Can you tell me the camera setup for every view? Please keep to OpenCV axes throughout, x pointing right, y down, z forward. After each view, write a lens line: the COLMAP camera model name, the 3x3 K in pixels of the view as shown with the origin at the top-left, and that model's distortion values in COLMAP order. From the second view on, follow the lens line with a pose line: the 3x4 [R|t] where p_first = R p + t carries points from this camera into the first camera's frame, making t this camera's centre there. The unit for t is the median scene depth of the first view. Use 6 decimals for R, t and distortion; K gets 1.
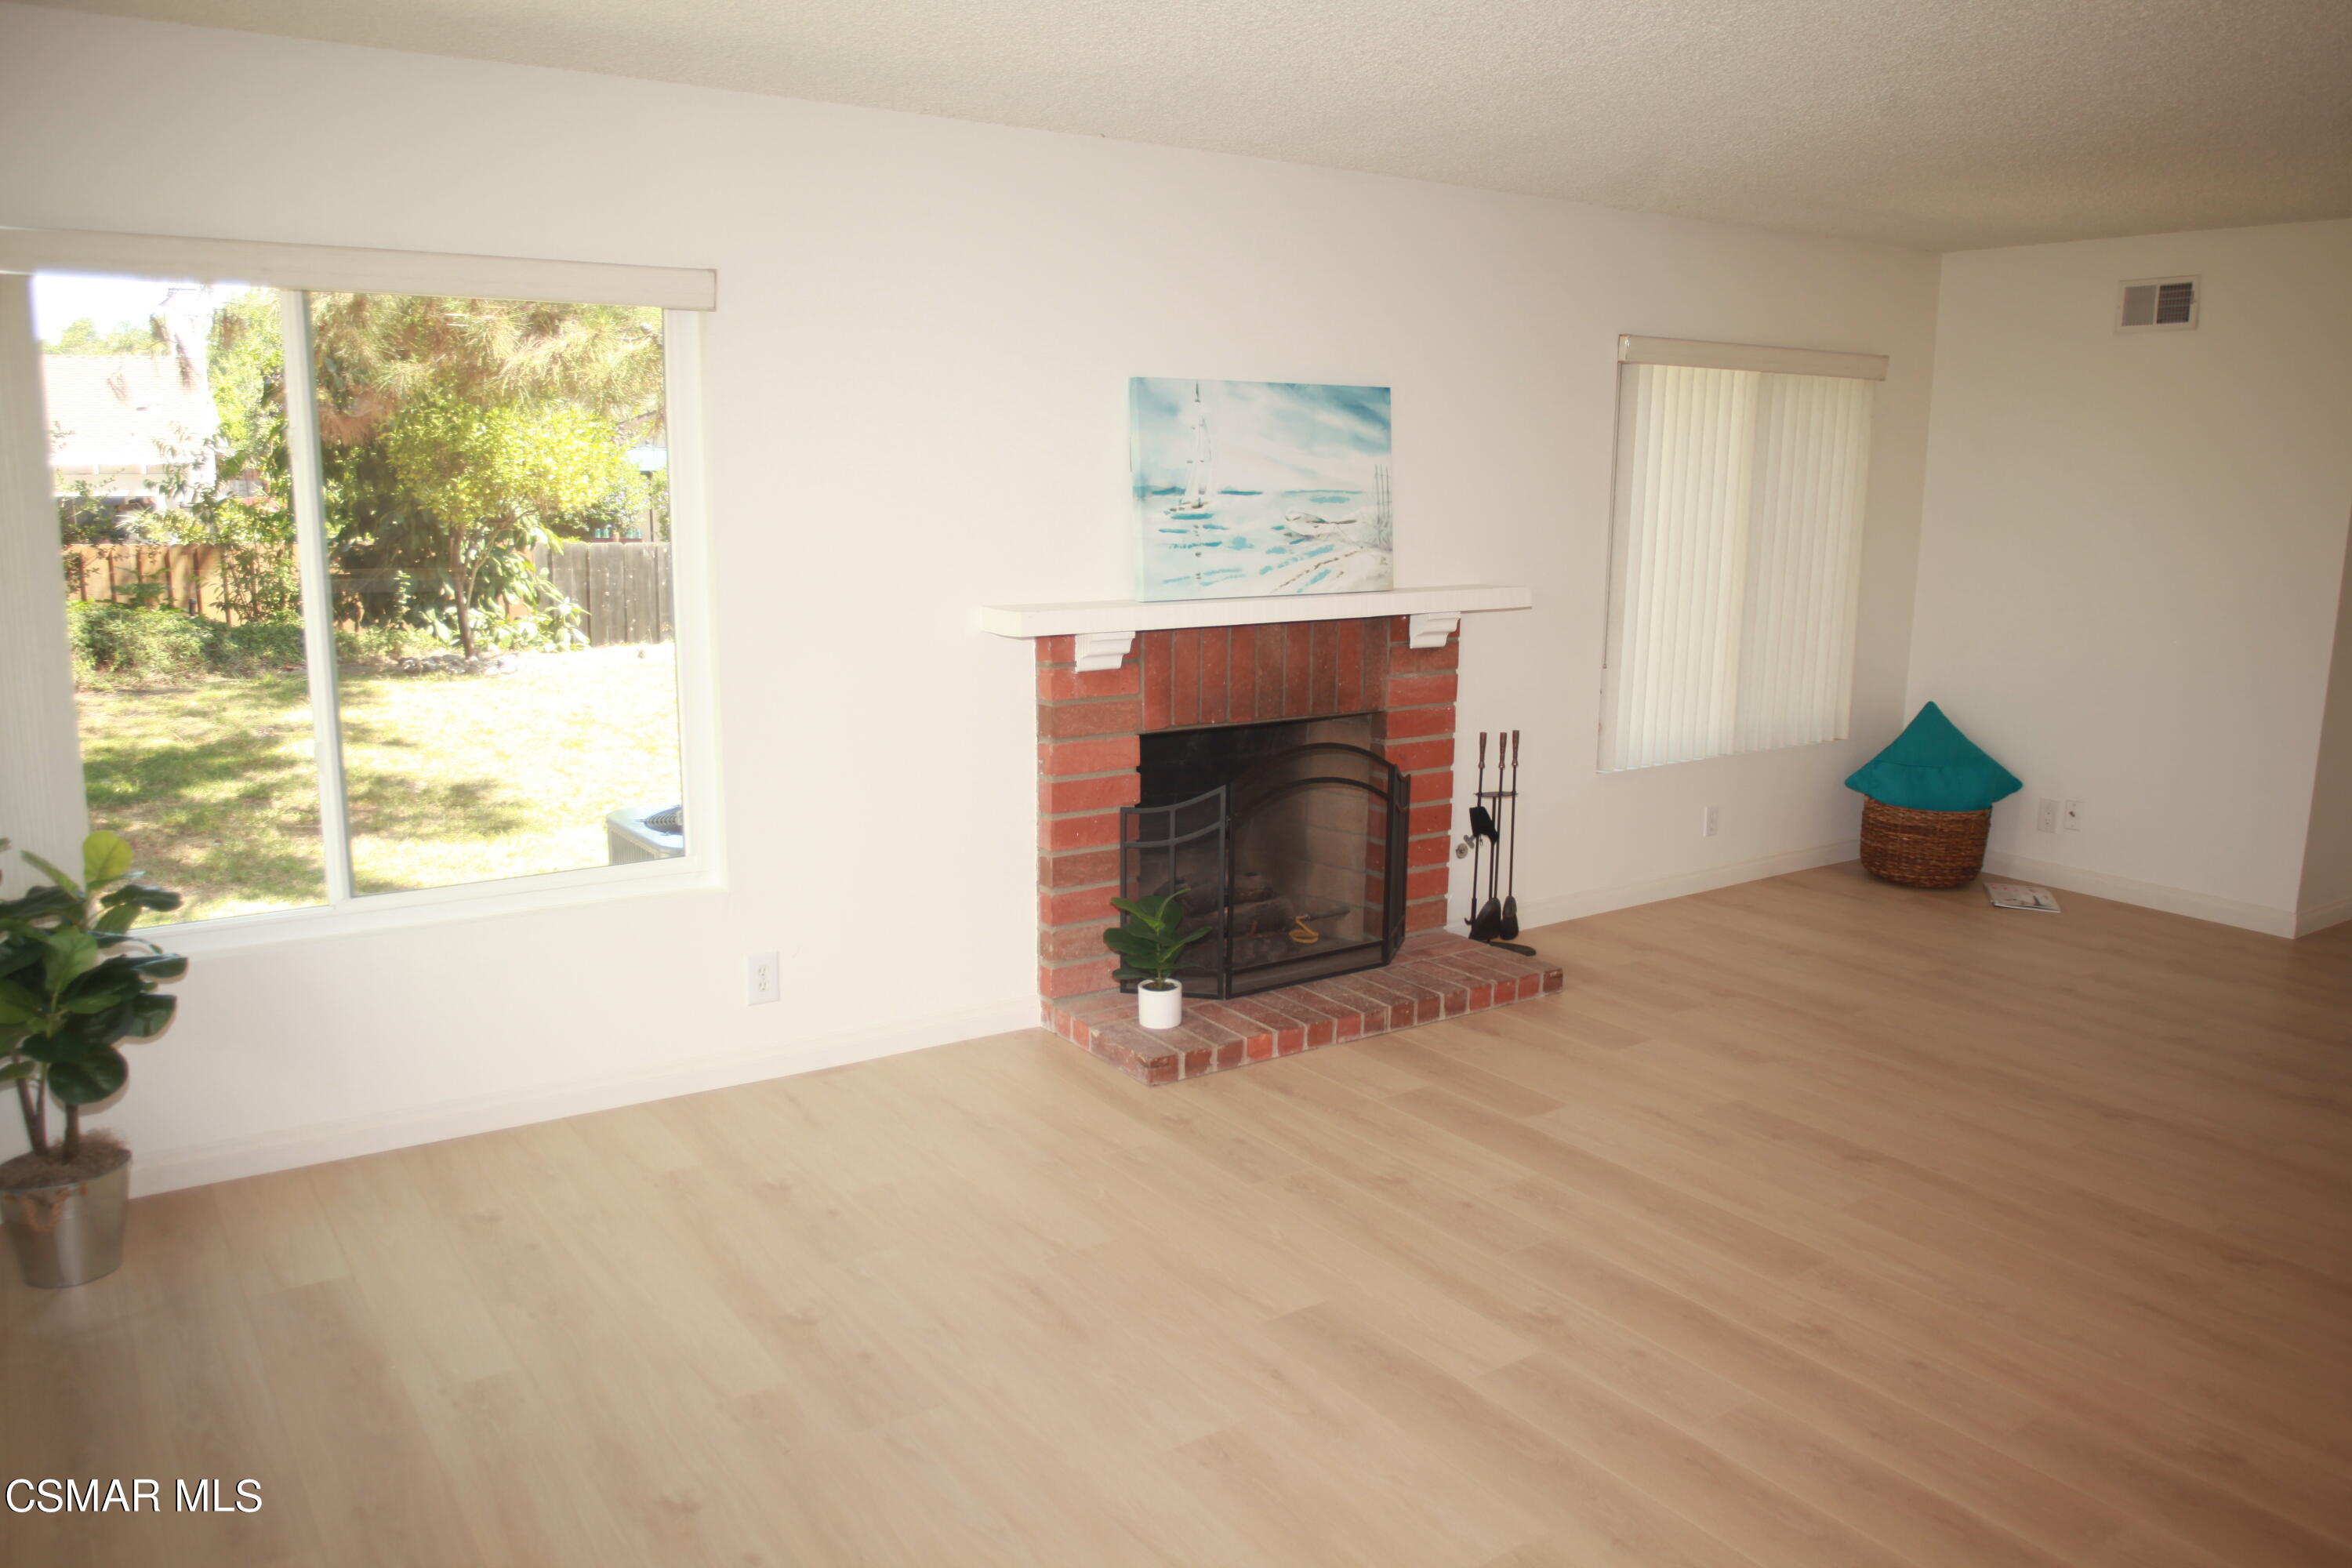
lens RADIAL K [[1727.1, 0, 1179.3], [0, 1727.1, 781.5], [0, 0, 1]] dist [-0.053579, -0.000587]
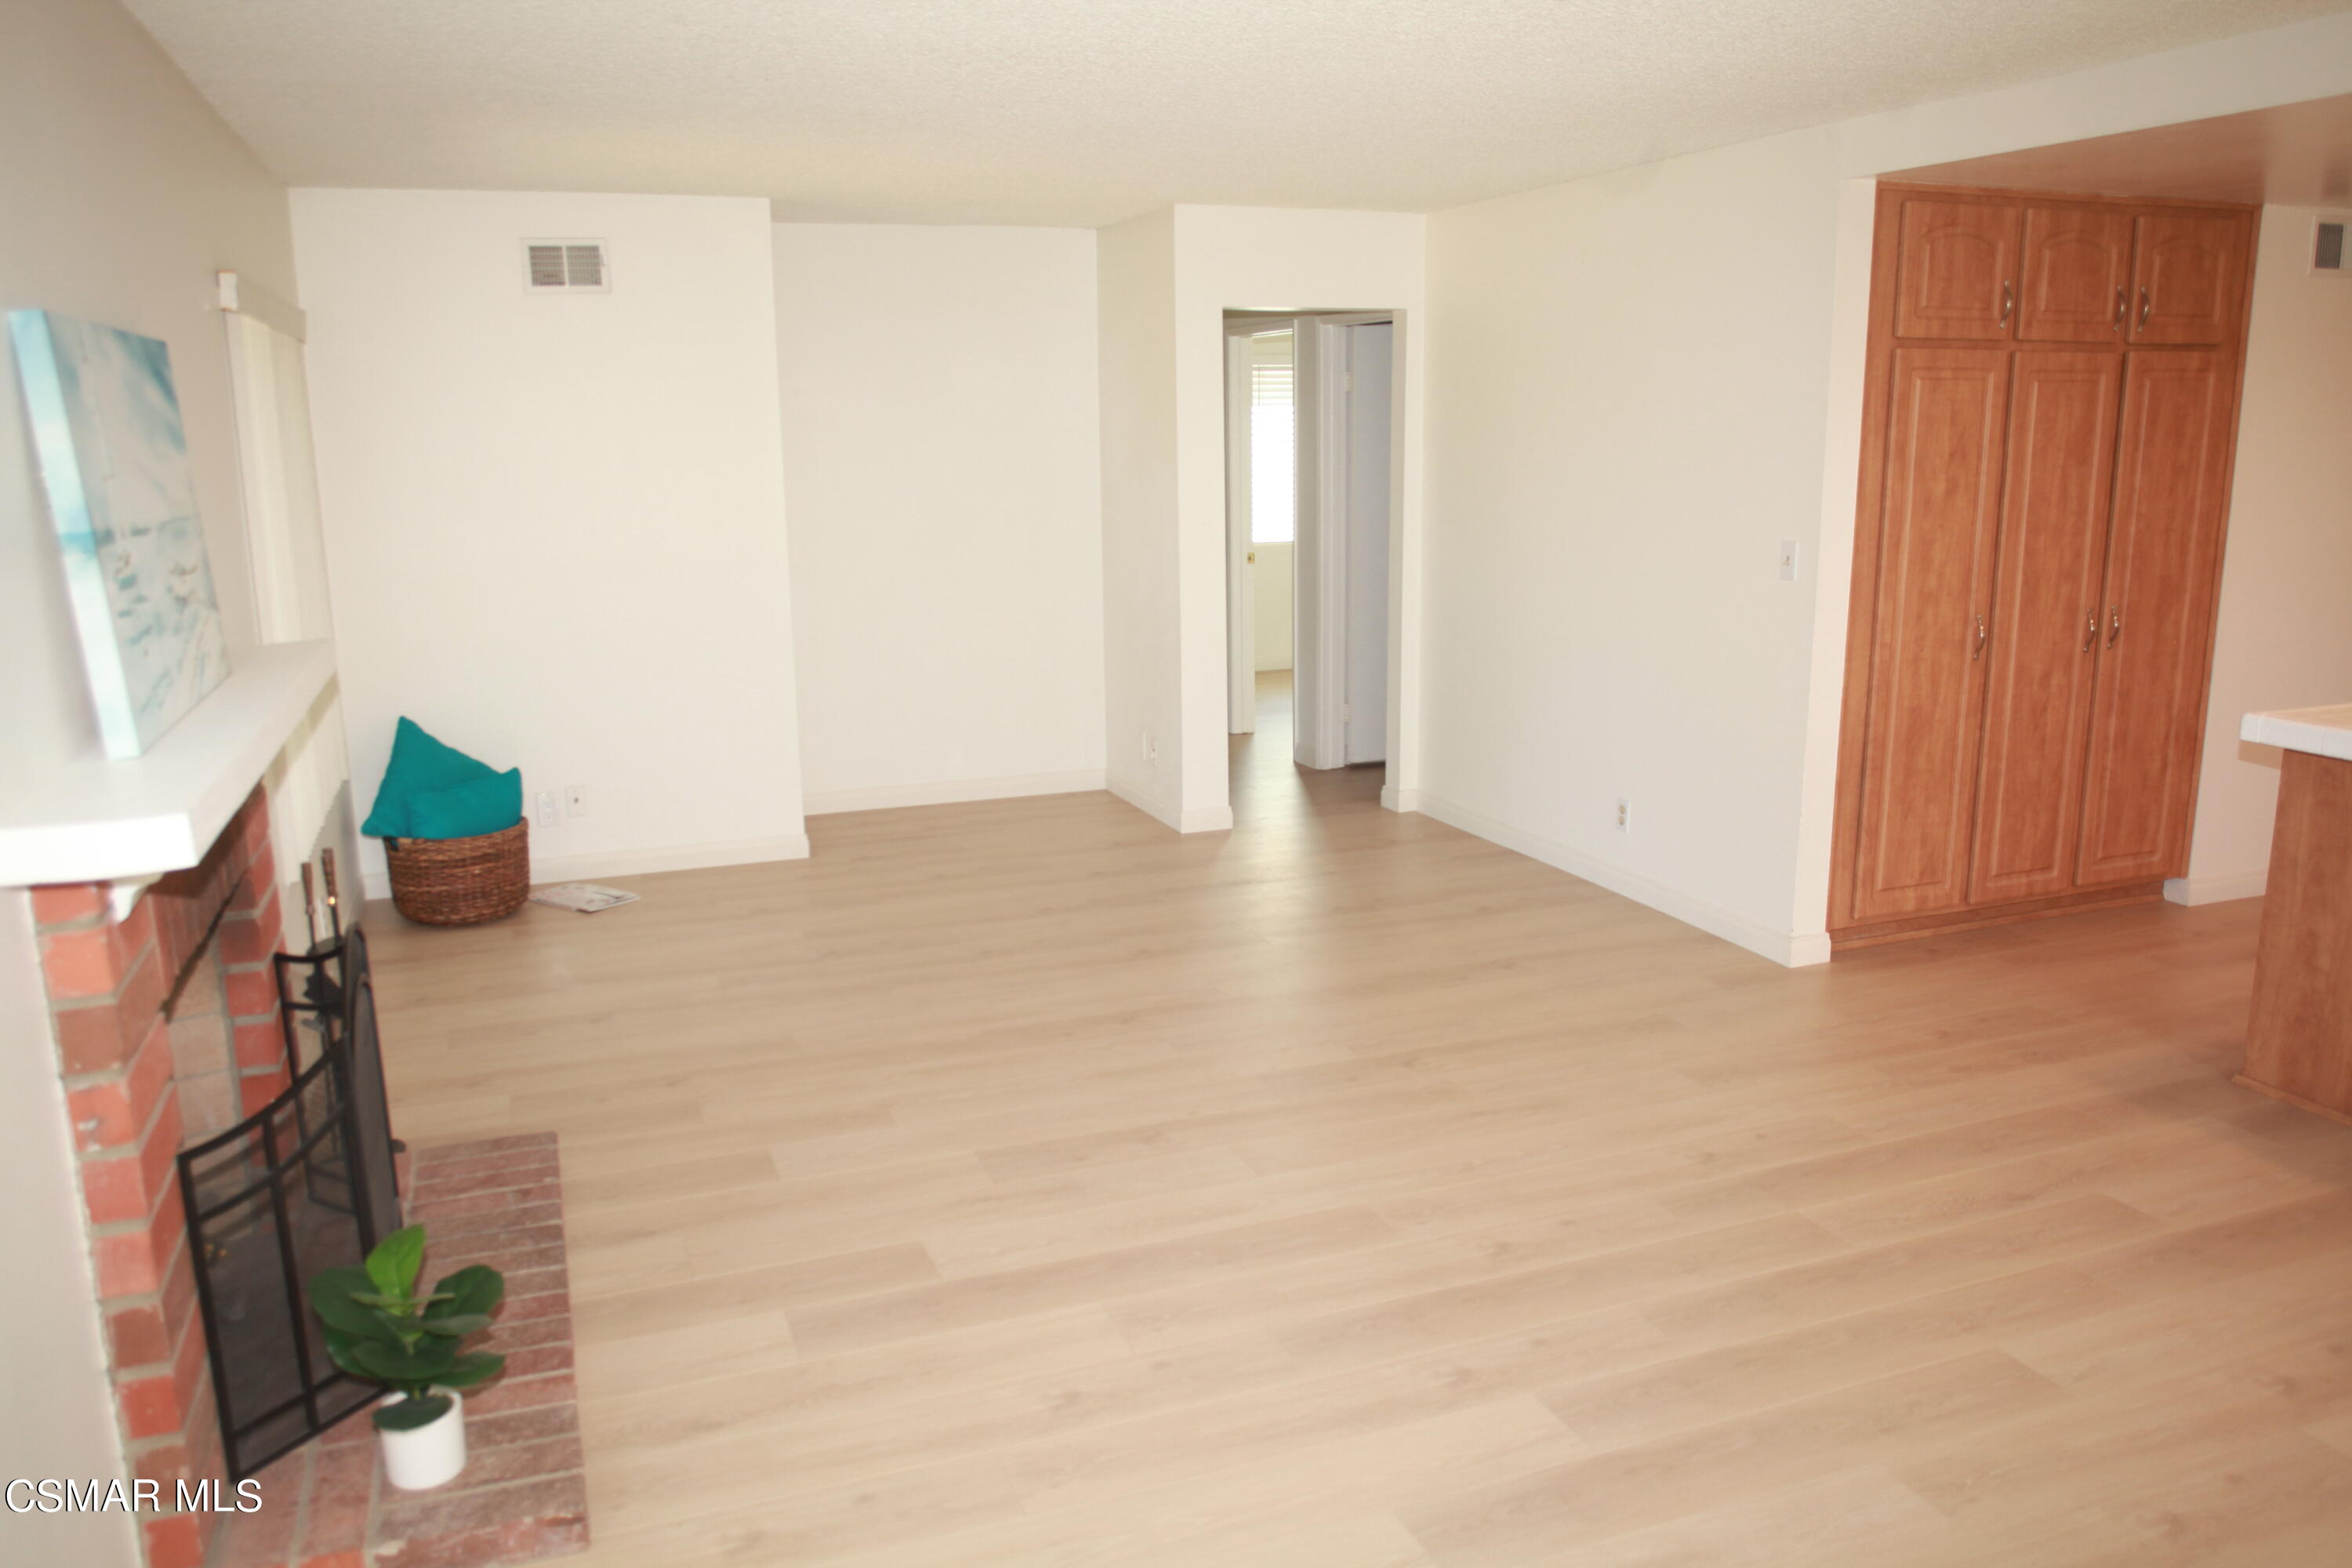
lens RADIAL K [[1727.1, 0, 1179.3], [0, 1727.1, 790.0], [0, 0, 1]] dist [-0.053579, -0.000587]
pose [[0.234807, -0.216771, 0.947563, -0.434172], [0.192454, 0.965887, 0.173272, -0.124875], [-0.952799, 0.141677, 0.268516, 0.589484]]
